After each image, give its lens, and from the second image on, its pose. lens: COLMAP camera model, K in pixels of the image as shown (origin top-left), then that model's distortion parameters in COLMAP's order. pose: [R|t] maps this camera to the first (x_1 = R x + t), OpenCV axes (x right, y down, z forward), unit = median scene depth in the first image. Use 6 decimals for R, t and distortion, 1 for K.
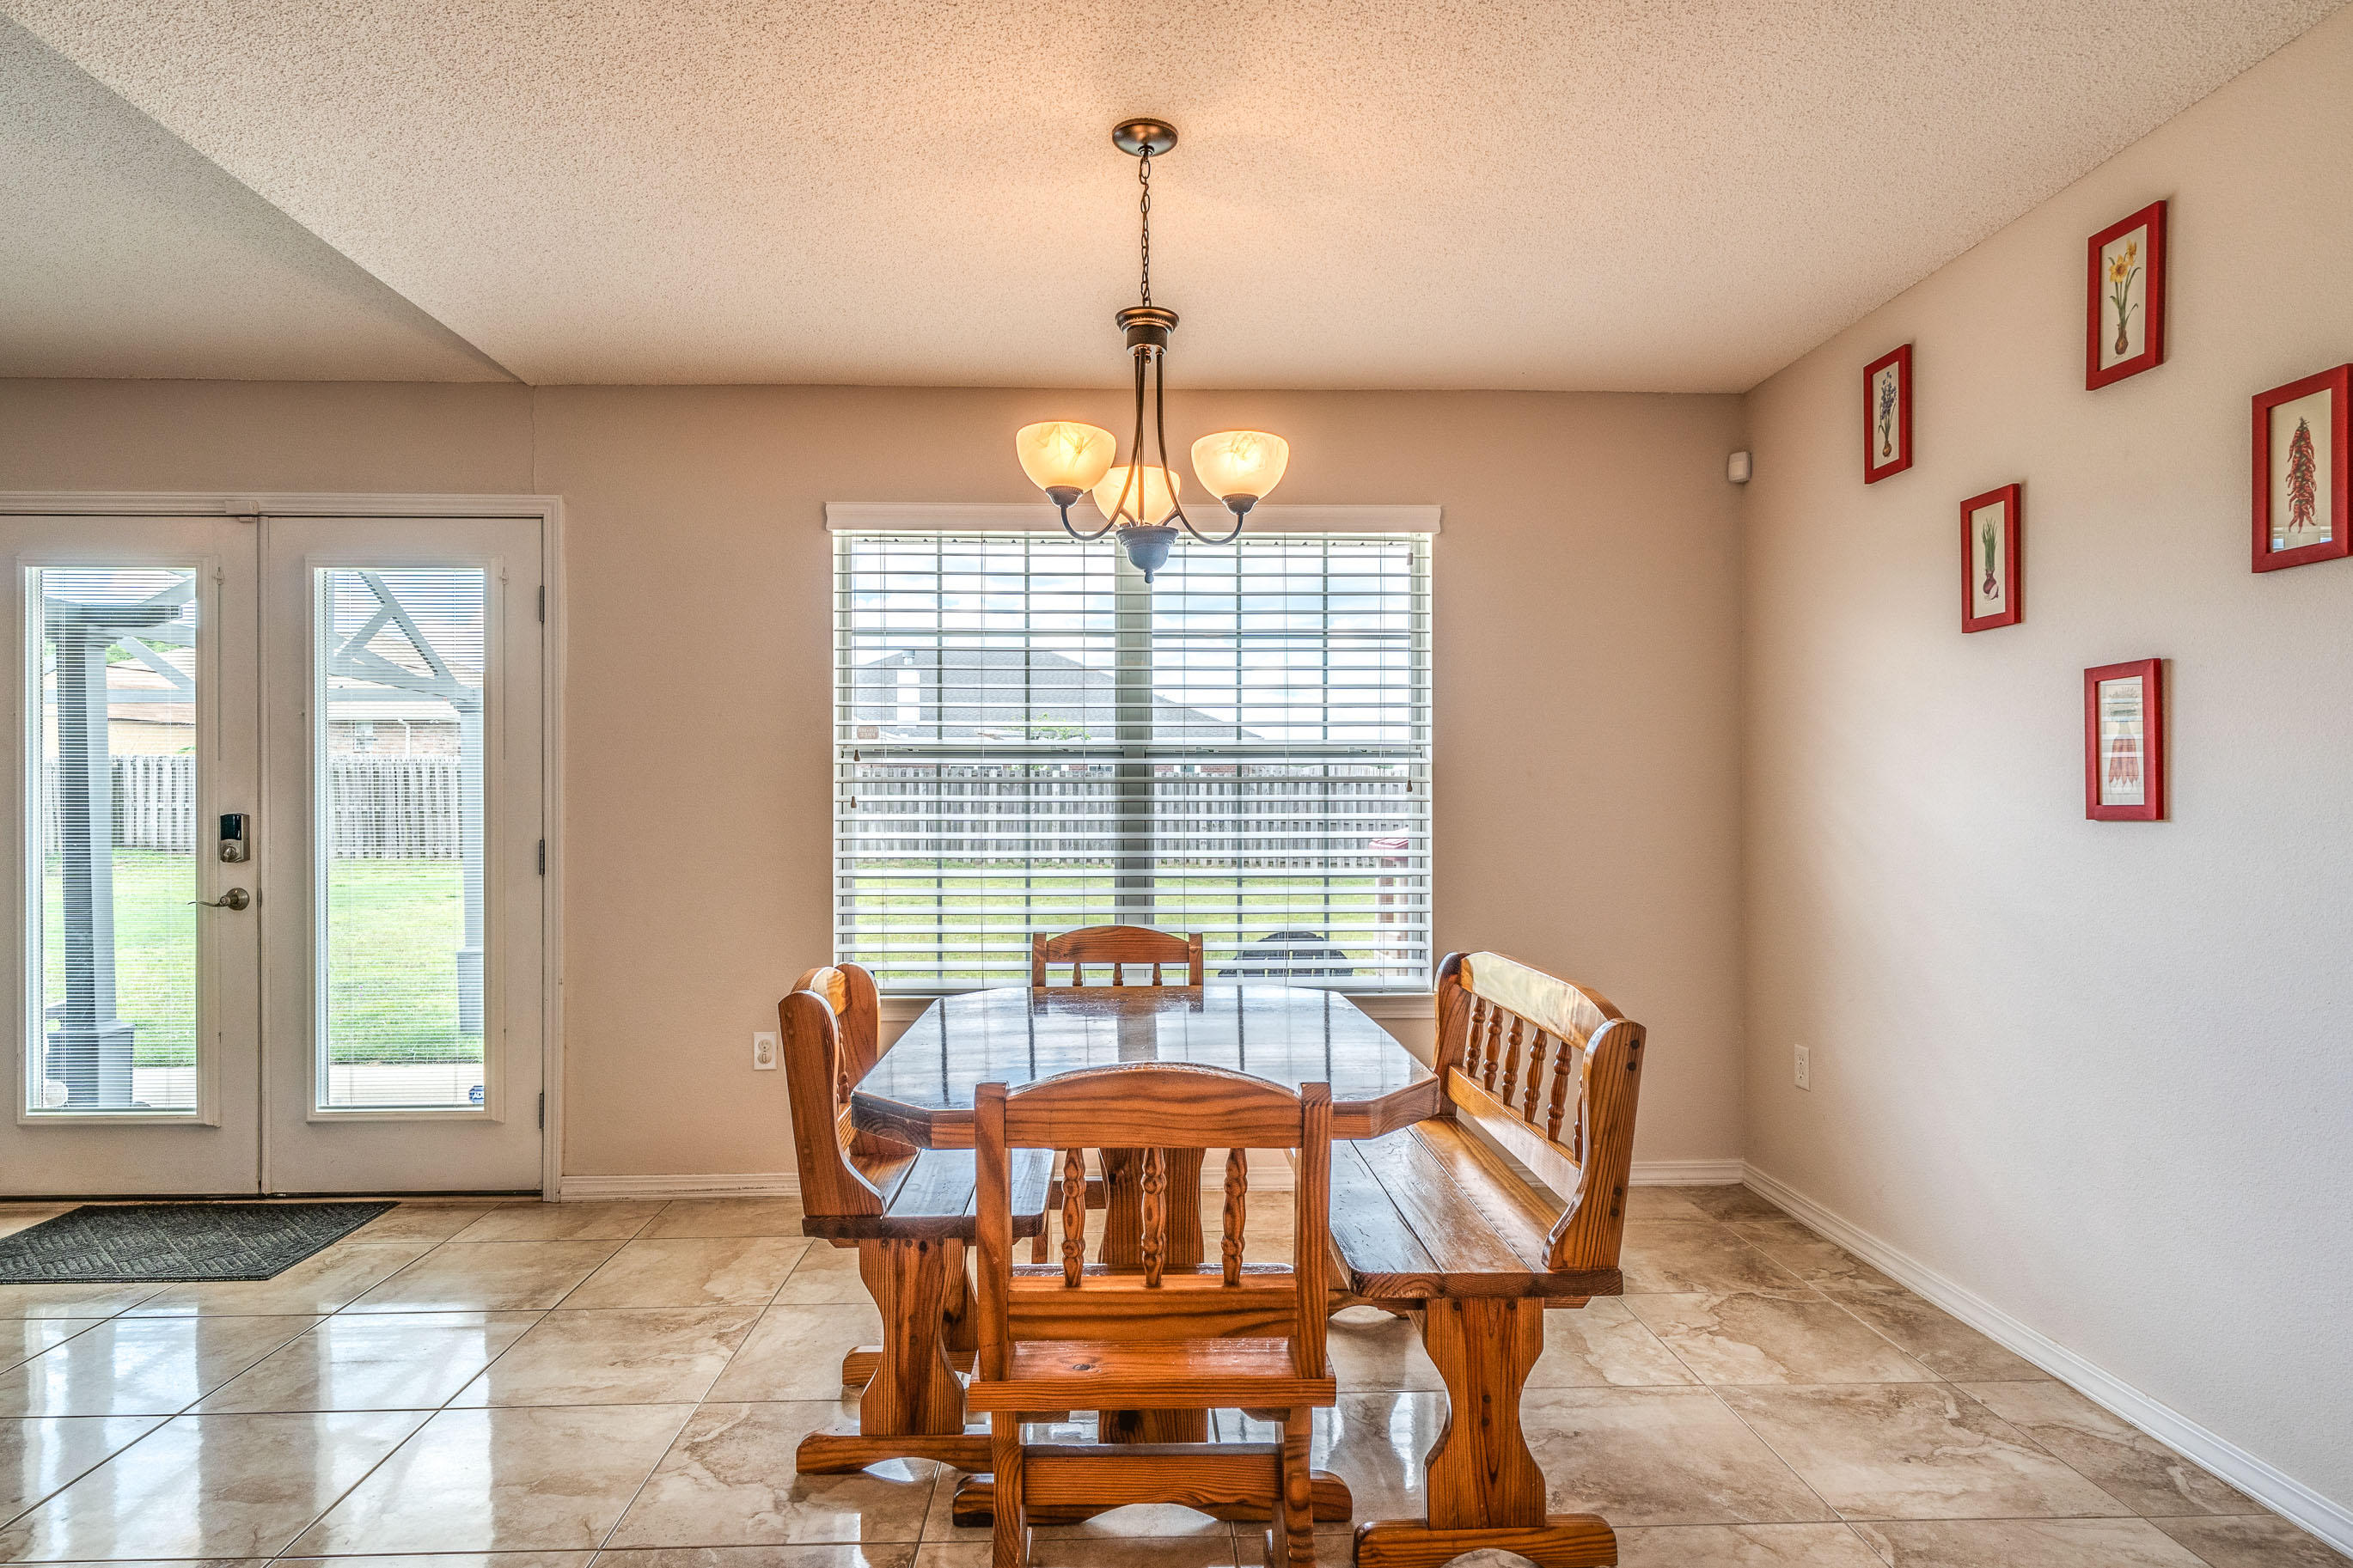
lens RADIAL K [[1323.7, 0, 1176.5], [0, 1323.7, 784.0], [0, 0, 1]] dist [0.014572, 0.000243]
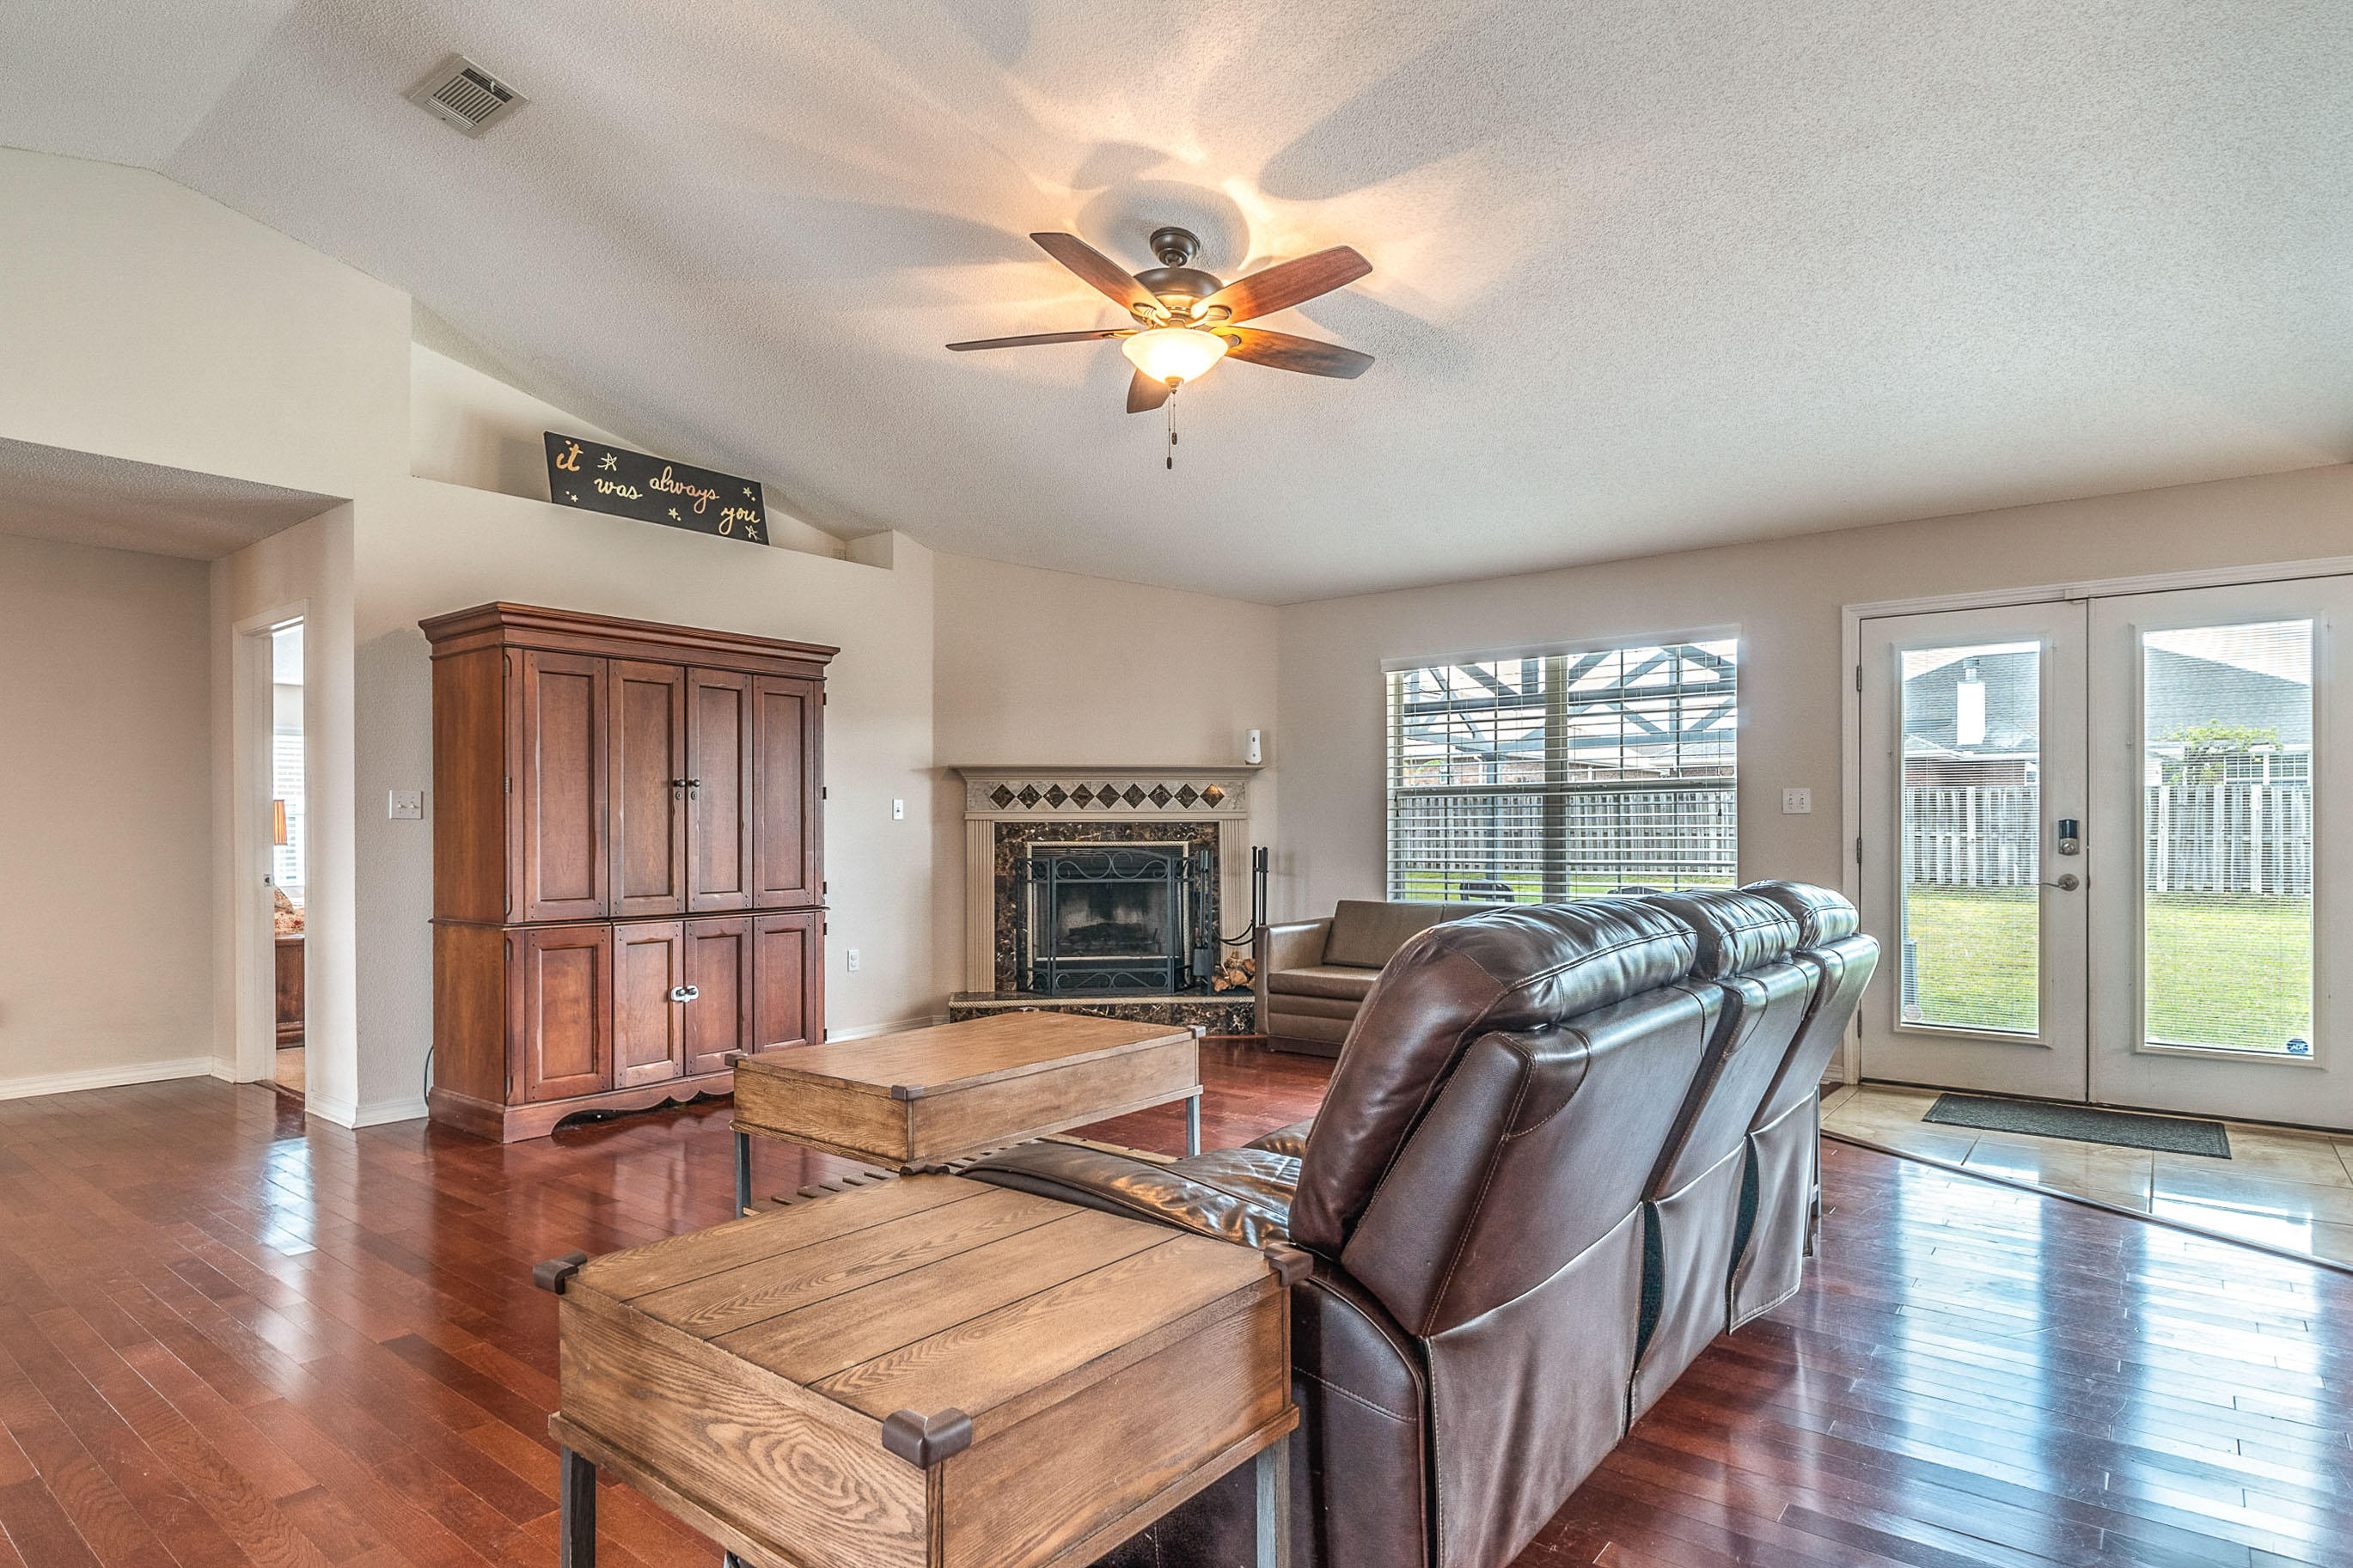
lens RADIAL K [[1259.8, 0, 1165.1], [0, 1259.8, 831.0], [0, 0, 1]] dist [-0.000578, 0.000362]
pose [[0.769763, 0.001260, -0.638329, -0.593702], [0.005529, 0.999947, 0.008641, 0.017857], [0.638306, -0.010181, 0.769715, -0.572821]]
